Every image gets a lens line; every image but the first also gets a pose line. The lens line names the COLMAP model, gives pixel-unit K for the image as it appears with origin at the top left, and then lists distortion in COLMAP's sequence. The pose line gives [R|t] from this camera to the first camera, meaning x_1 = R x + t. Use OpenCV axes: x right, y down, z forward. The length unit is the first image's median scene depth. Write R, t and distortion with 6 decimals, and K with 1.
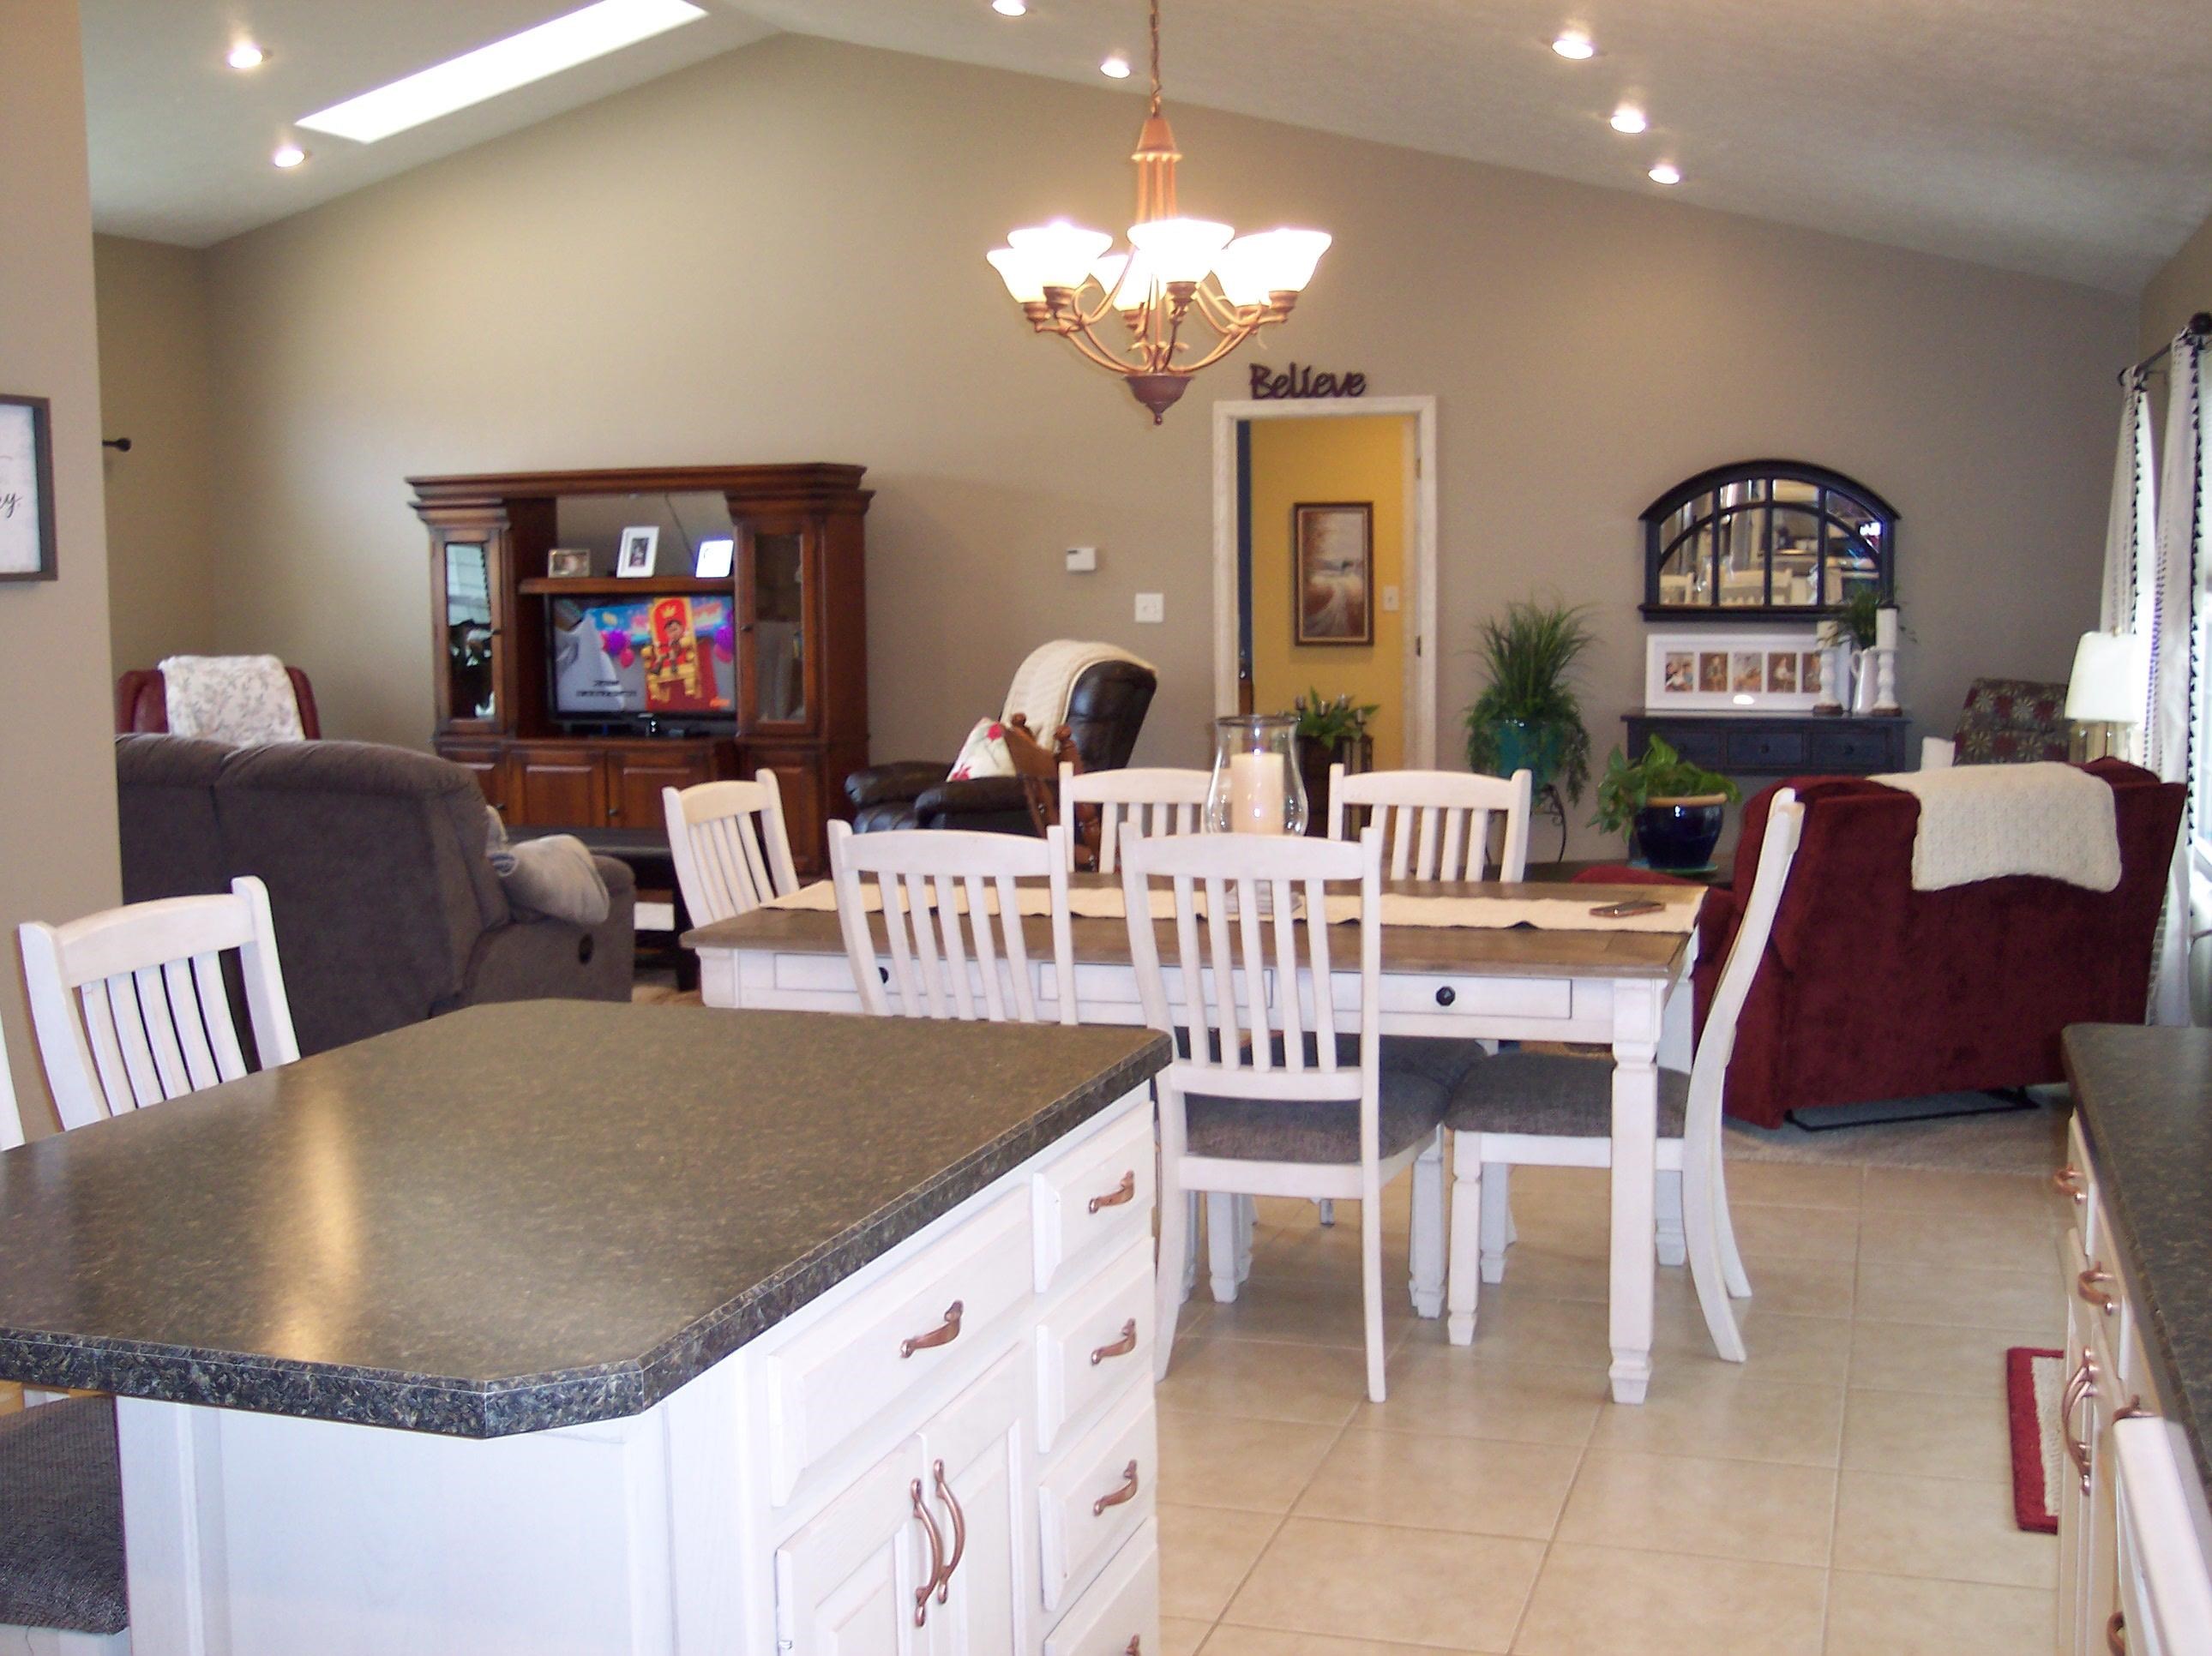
lens RADIAL K [[2508.4, 0, 1115.2], [0, 2508.4, 754.2], [0, 0, 1]] dist [-0.090221, 0.000000]
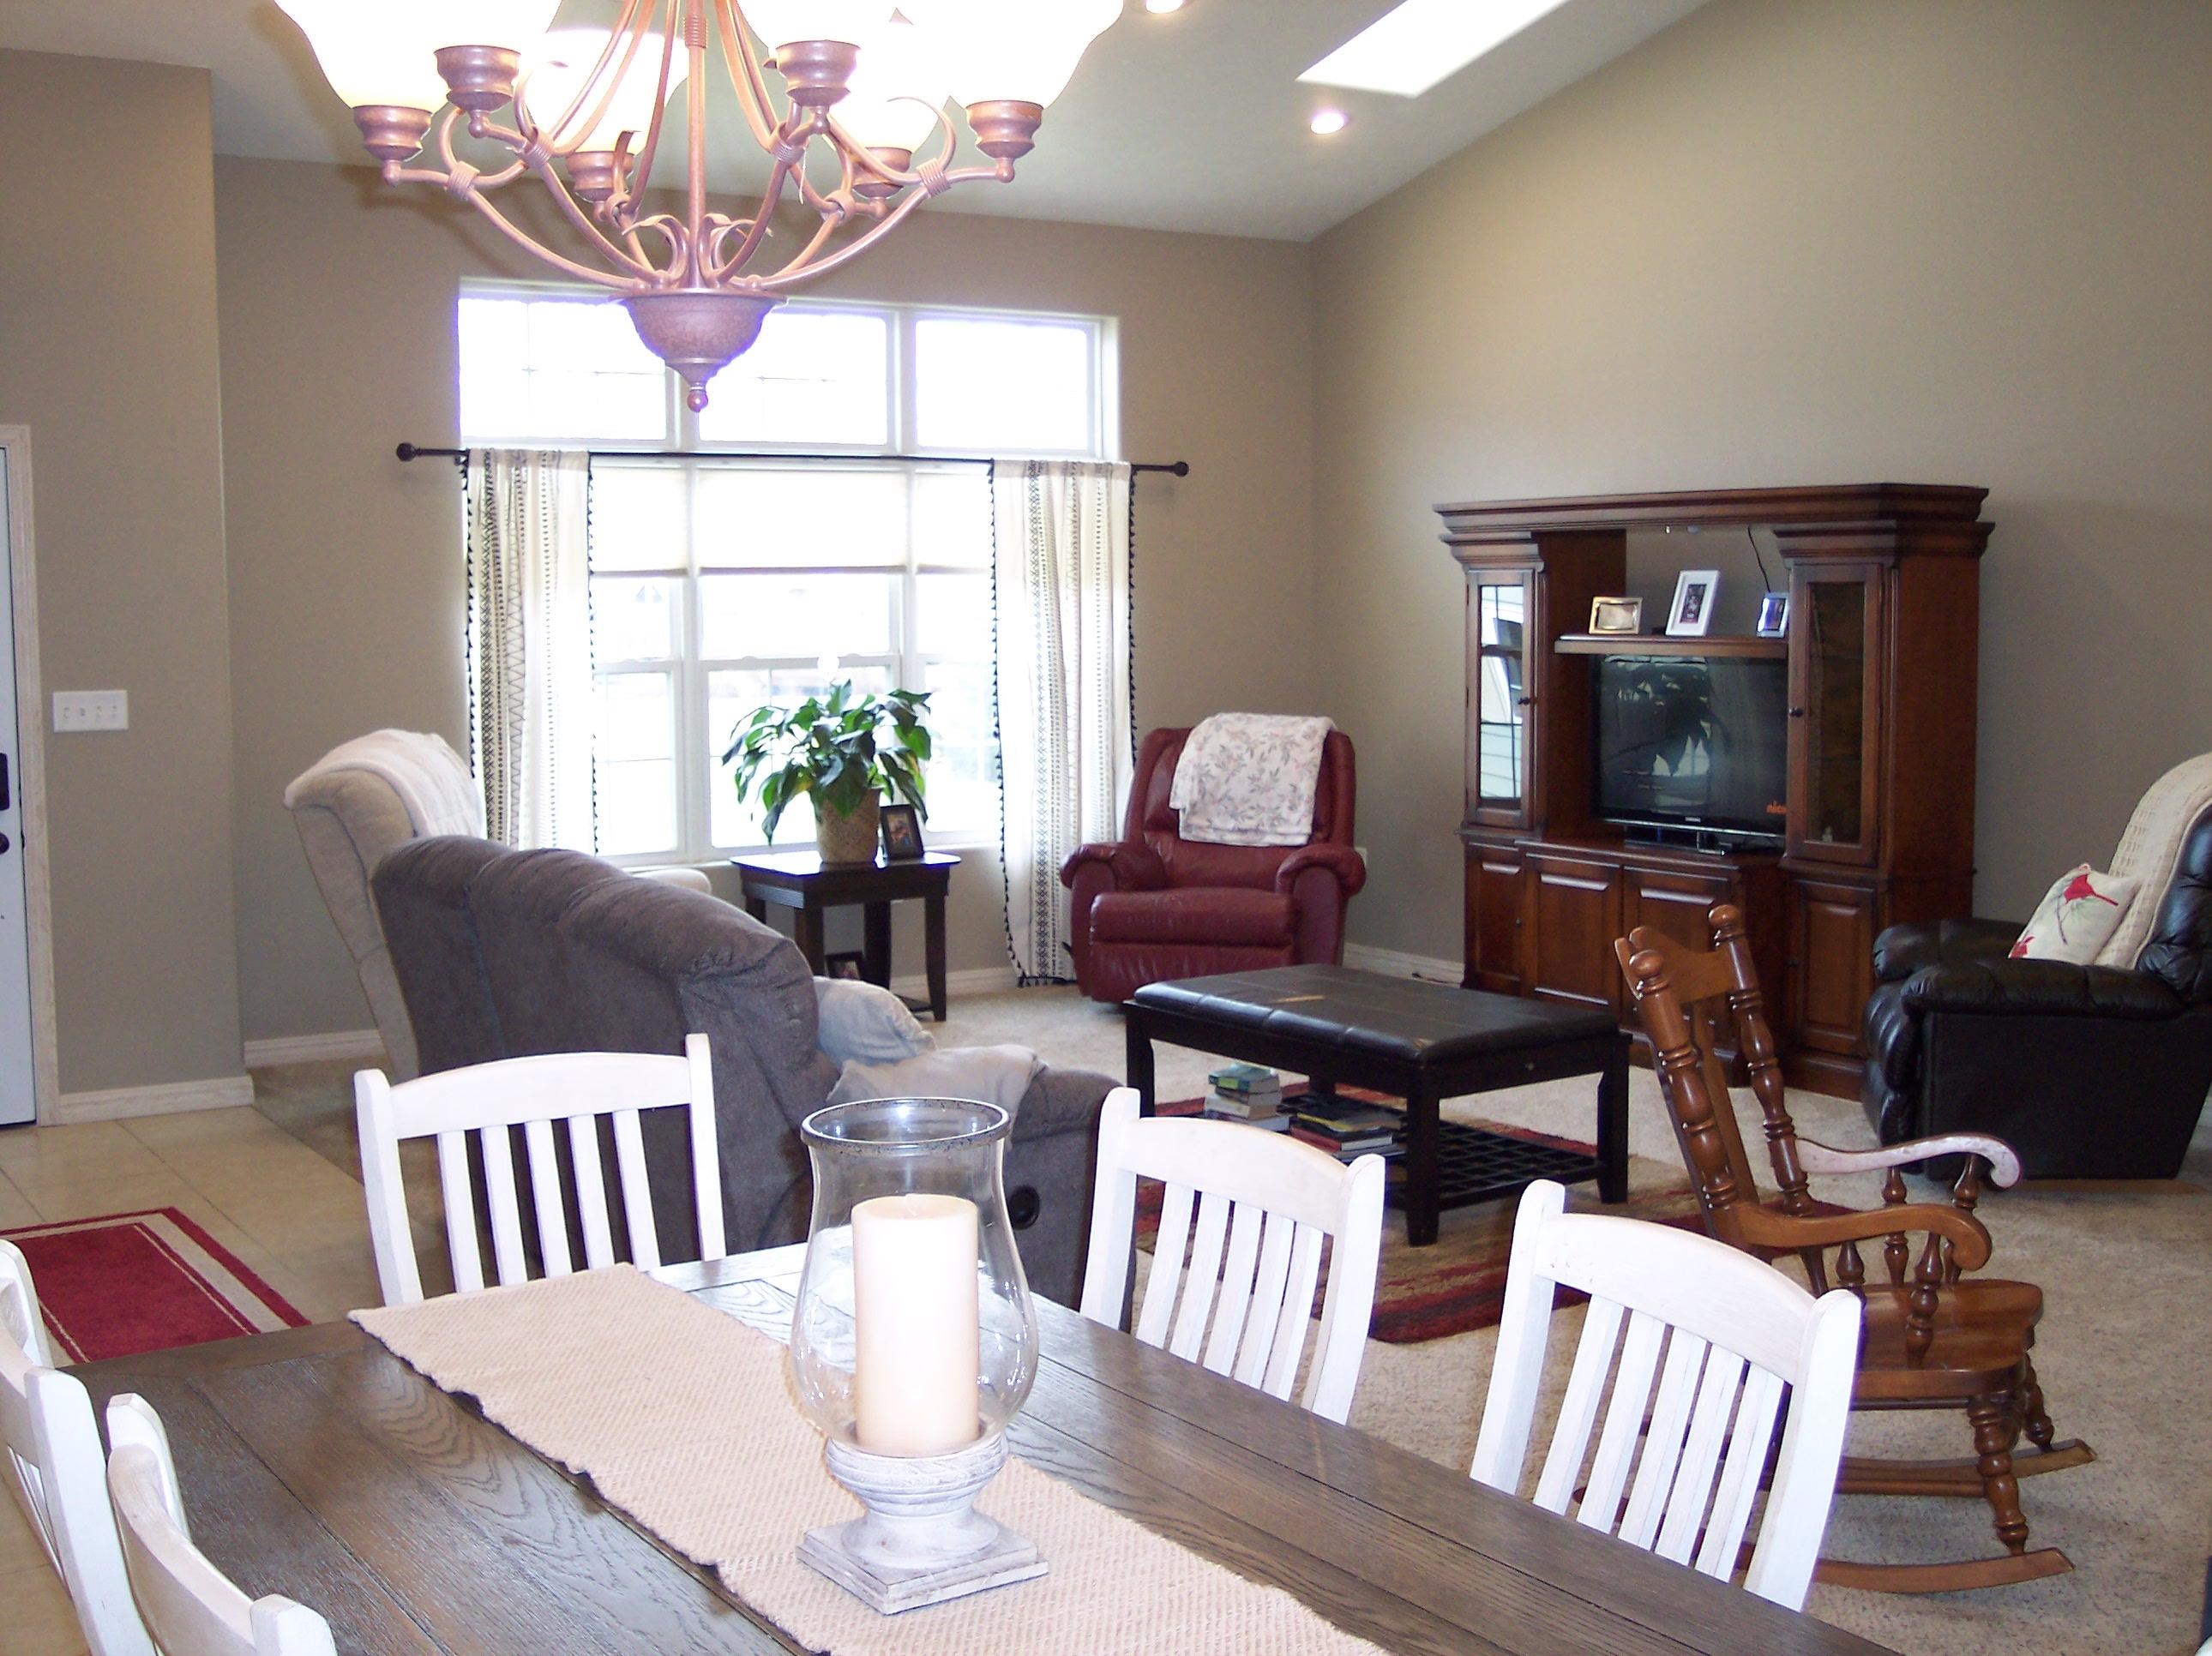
lens RADIAL K [[2508.4, 0, 1097.8], [0, 2508.4, 811.1], [0, 0, 1]] dist [-0.090221, 0.000000]
pose [[0.772969, 0.063982, -0.631209, 0.150635], [-0.052146, 0.997943, 0.037298, -0.036897], [0.632297, 0.004085, 0.774715, 0.302317]]
